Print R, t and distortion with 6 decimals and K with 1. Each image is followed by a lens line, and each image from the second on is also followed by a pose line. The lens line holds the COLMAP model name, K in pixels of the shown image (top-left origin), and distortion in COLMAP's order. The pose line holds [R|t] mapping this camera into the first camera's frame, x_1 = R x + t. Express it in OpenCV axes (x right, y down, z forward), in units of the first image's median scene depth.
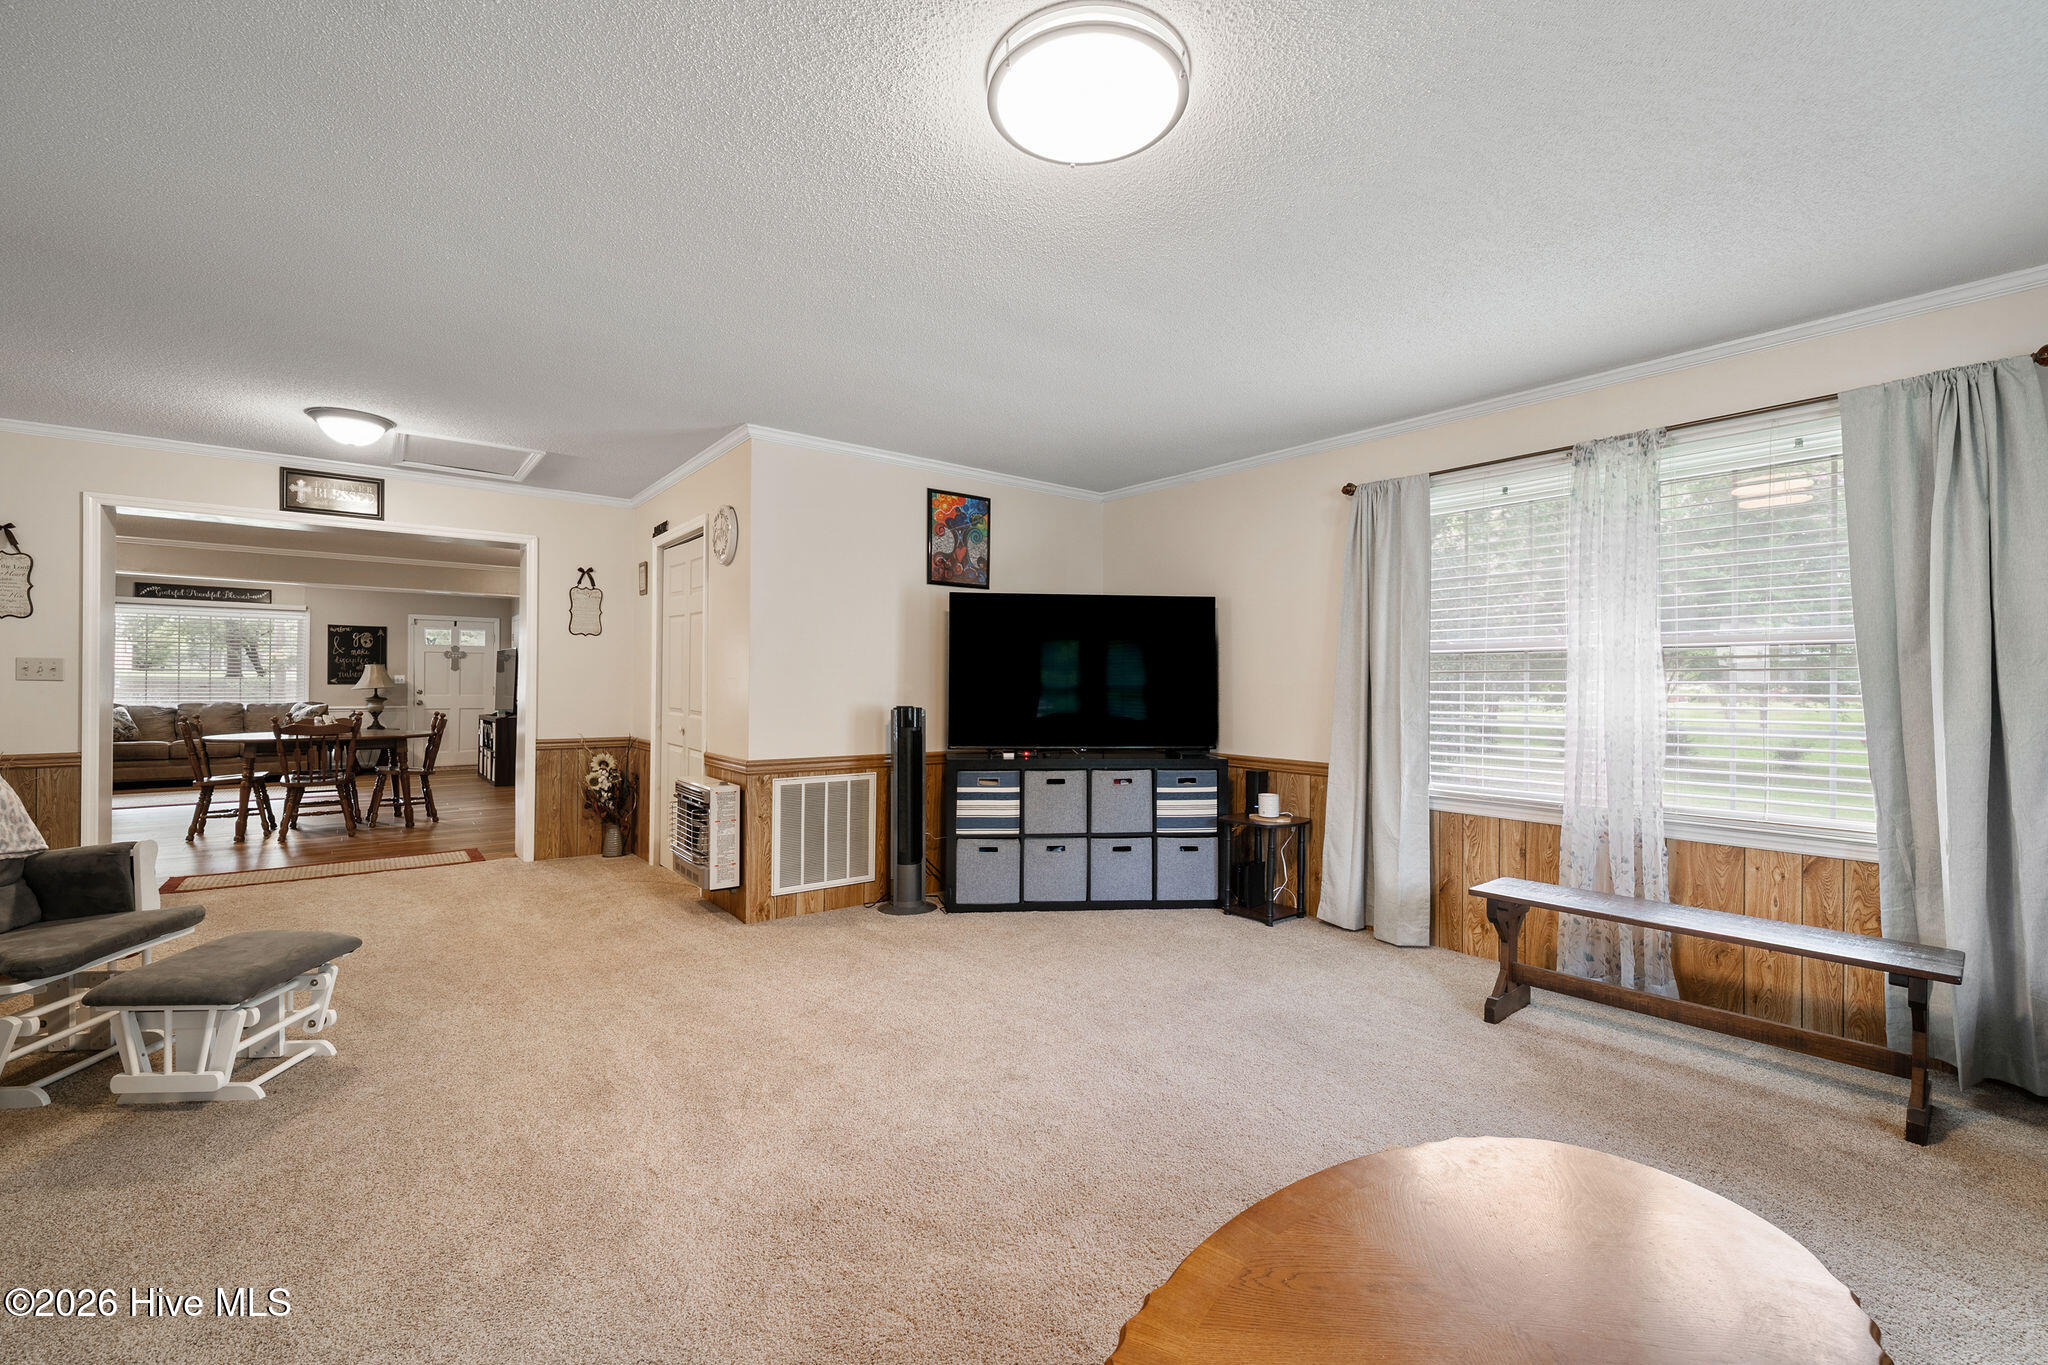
lens RADIAL K [[815.9, 0, 1020.1], [0, 815.9, 687.0], [0, 0, 1]] dist [-0.000520, -0.000024]
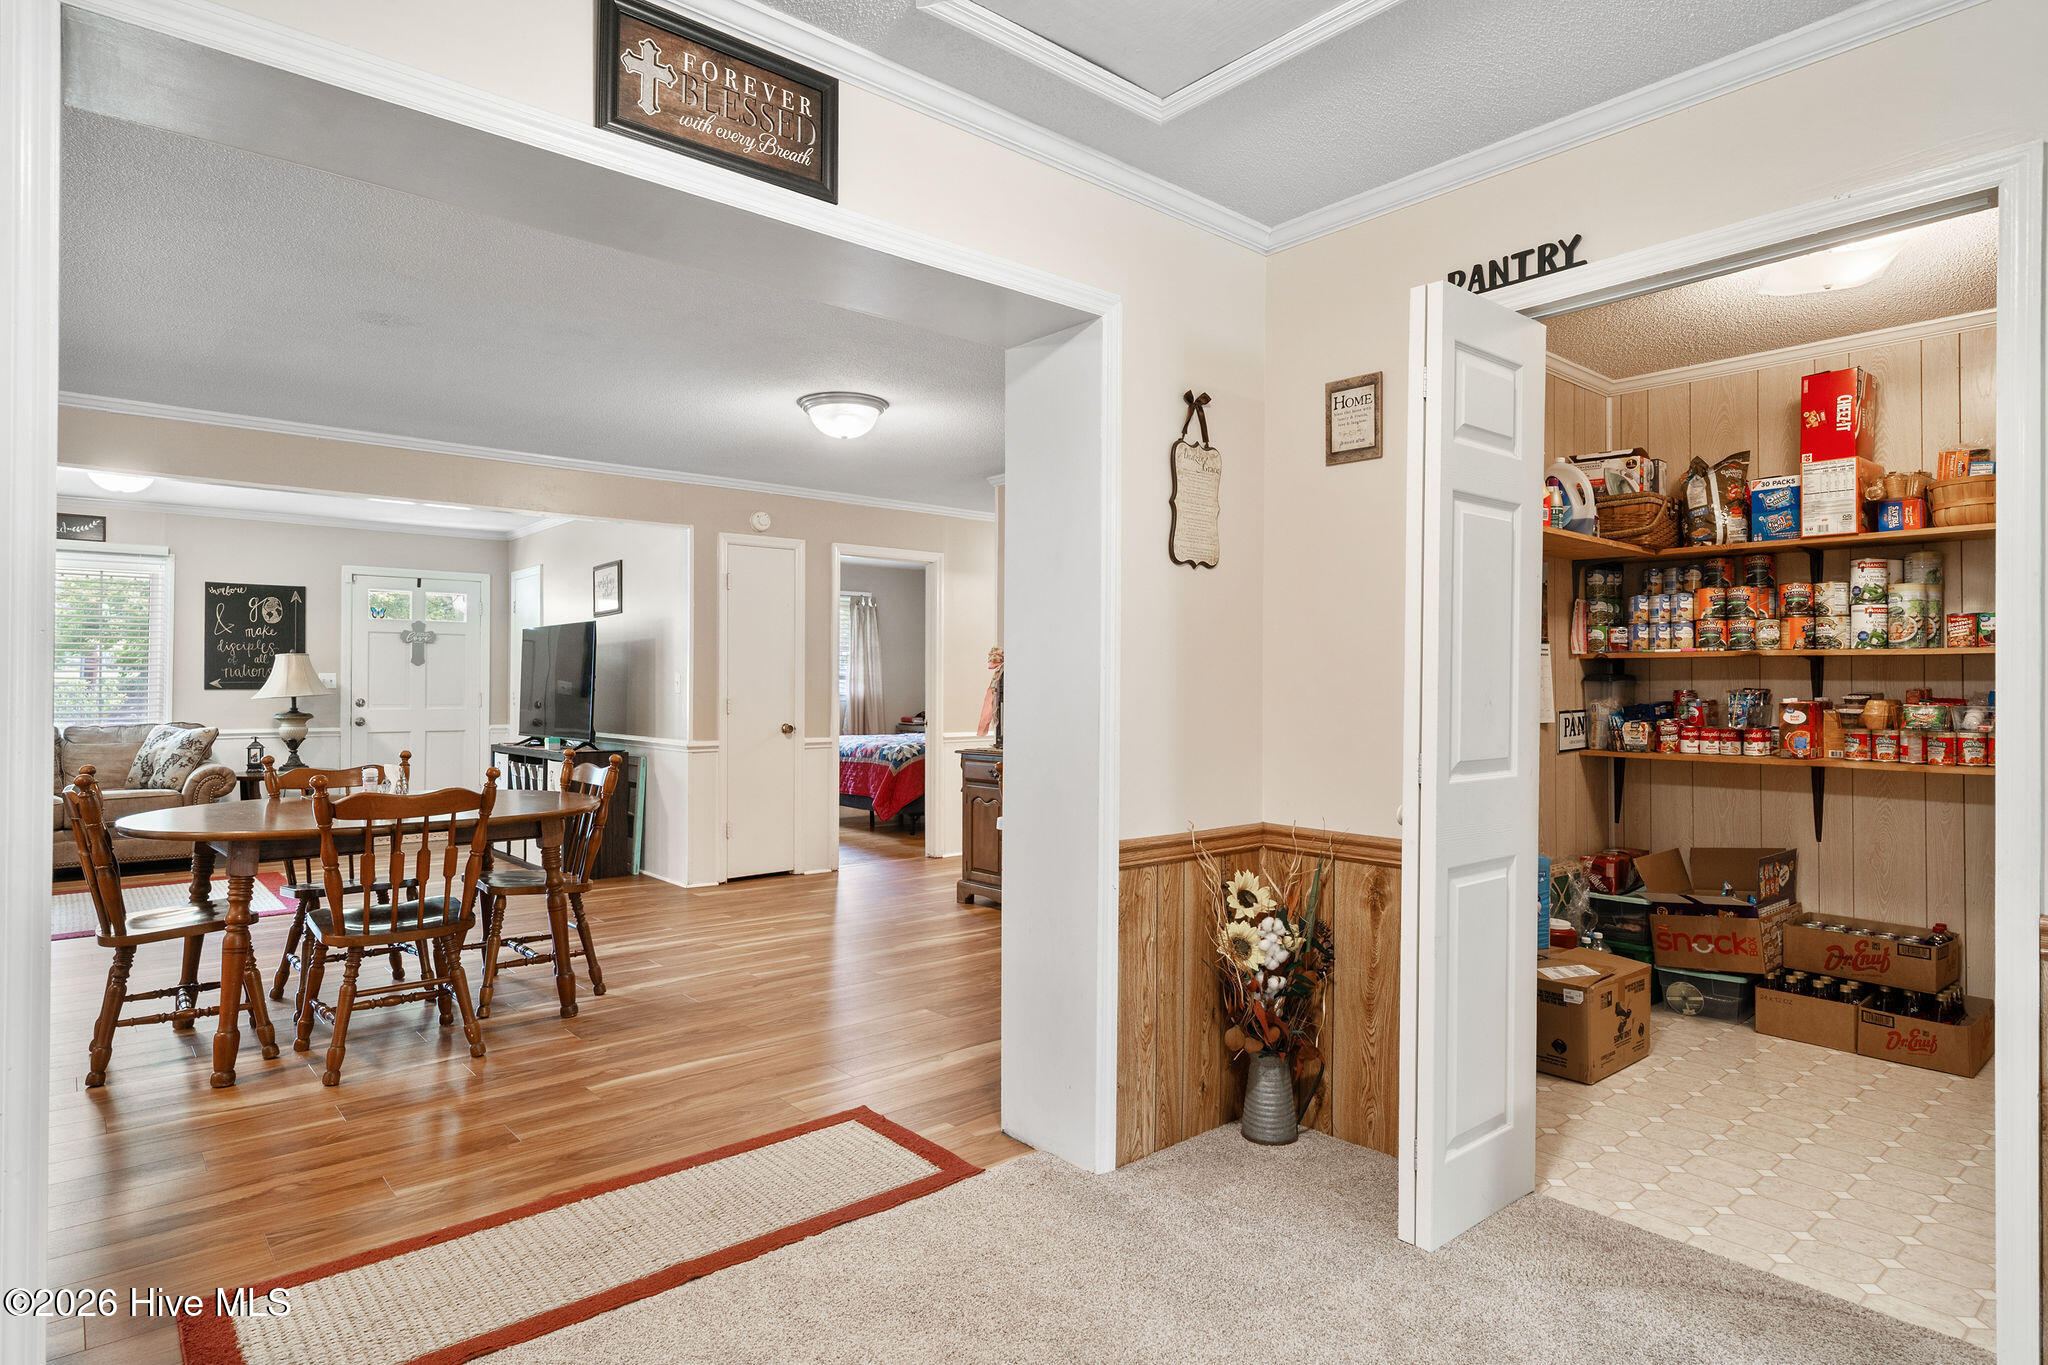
lens RADIAL K [[1073.7, 0, 1027.1], [0, 1073.7, 686.1], [0, 0, 1]] dist [0.001268, 0.000459]
pose [[0.999176, -0.003048, 0.040484, -0.321922], [0.003097, 0.999995, -0.001151, -0.003310], [-0.040480, 0.001276, 0.999180, 0.250056]]
